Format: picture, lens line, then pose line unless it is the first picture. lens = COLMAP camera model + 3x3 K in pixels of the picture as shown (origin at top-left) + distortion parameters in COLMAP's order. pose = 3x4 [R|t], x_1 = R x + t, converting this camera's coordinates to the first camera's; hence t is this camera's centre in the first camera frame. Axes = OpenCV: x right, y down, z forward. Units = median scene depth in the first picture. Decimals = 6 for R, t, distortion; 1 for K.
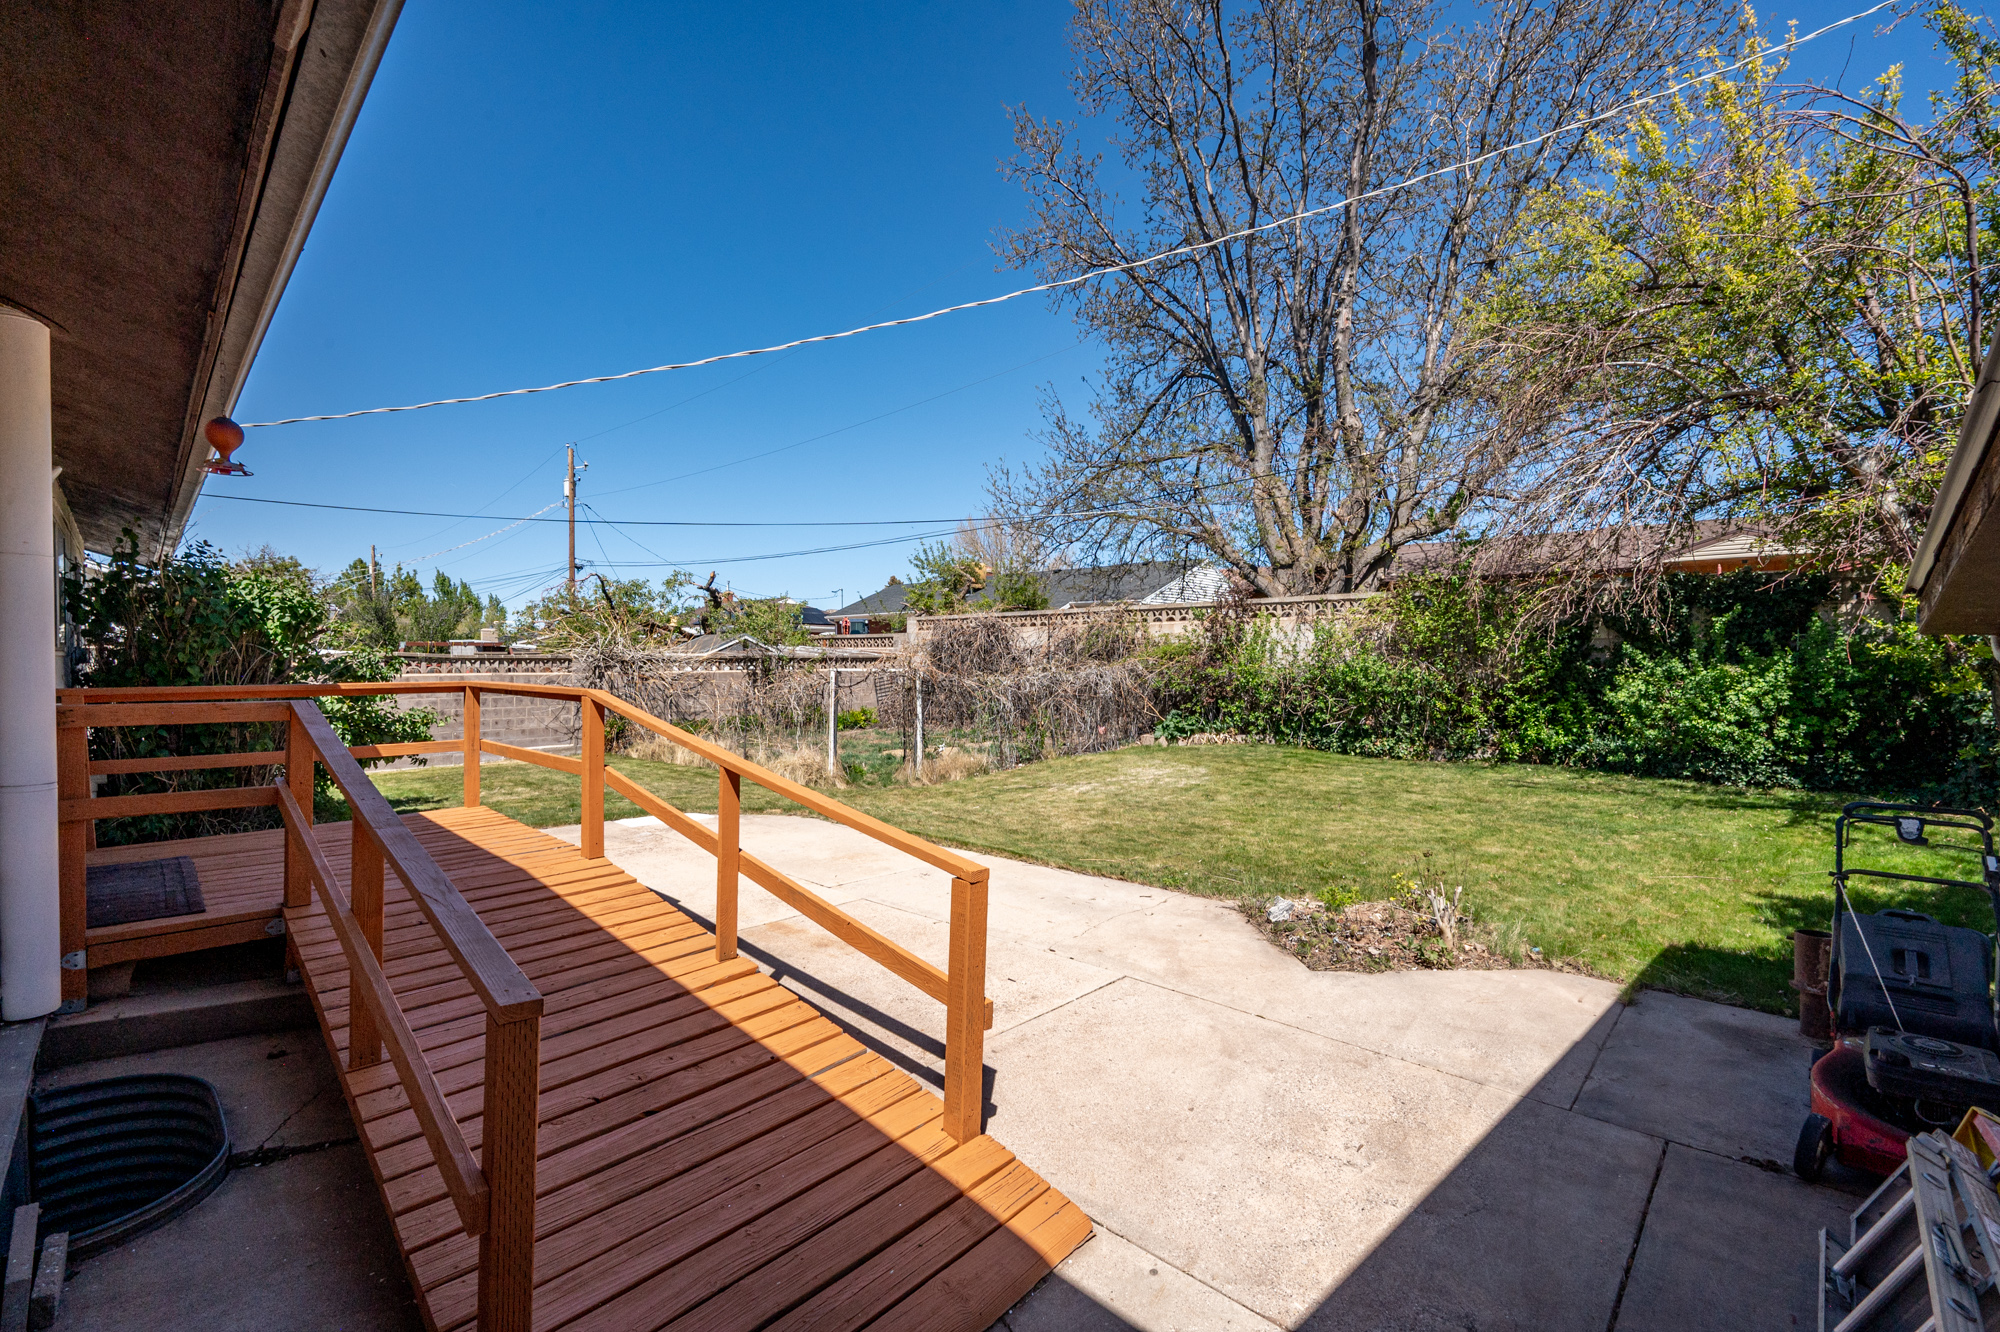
lens RADIAL K [[840.5, 0, 1001.0], [0, 840.5, 671.5], [0, 0, 1]] dist [-0.003397, -0.000286]
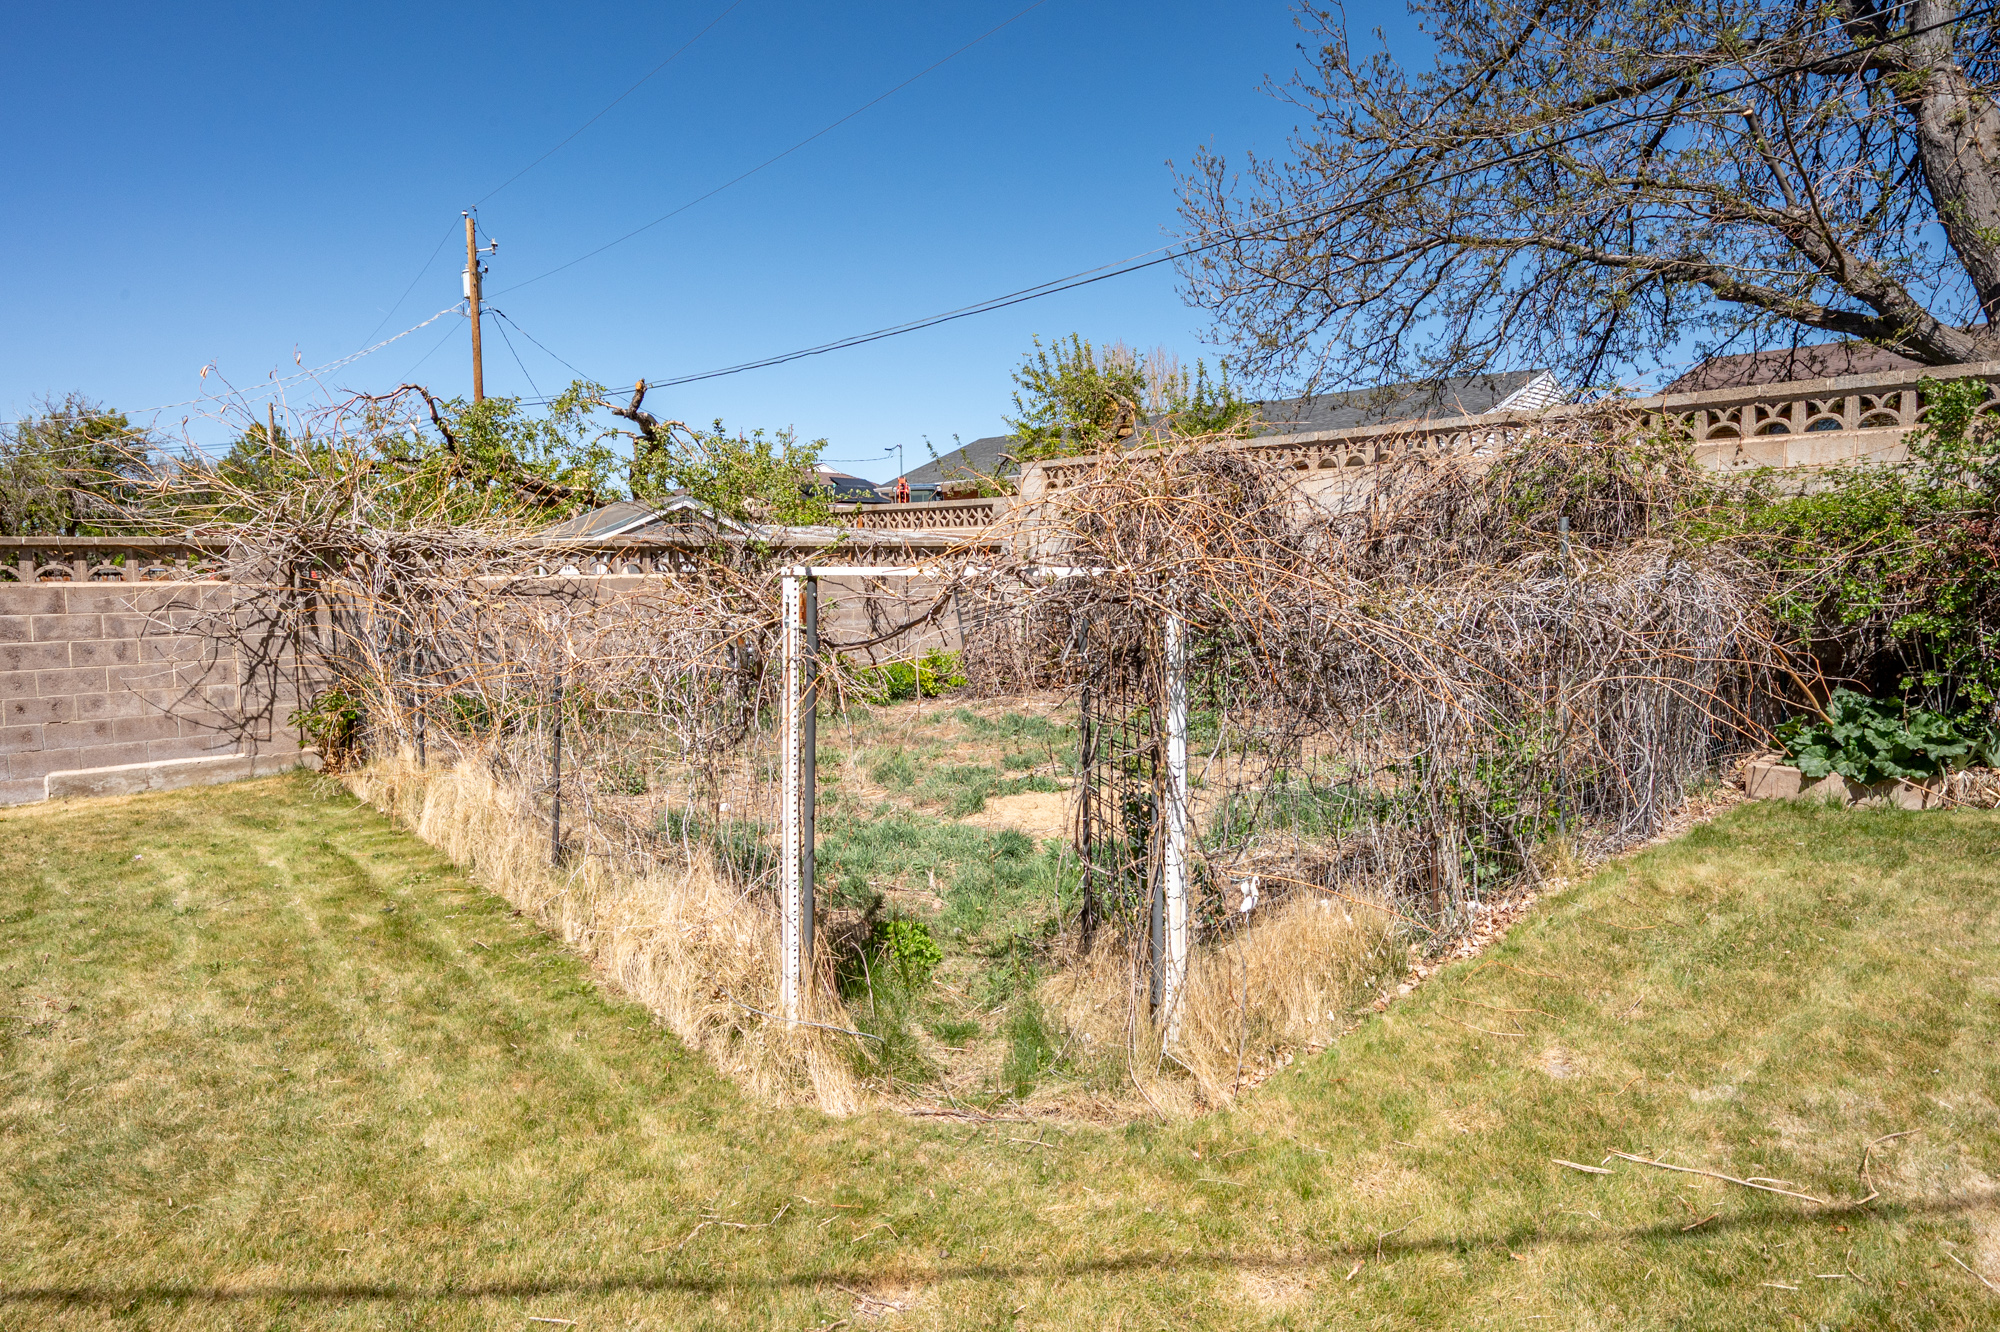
lens RADIAL K [[1069.4, 0, 997.3], [0, 1069.4, 666.9], [0, 0, 1]] dist [-0.007426, -0.000299]
pose [[0.994499, 0.006600, -0.104536, -0.084446], [0.002433, 0.996288, 0.086051, -0.000603], [0.104716, -0.085832, 0.990791, 0.529177]]
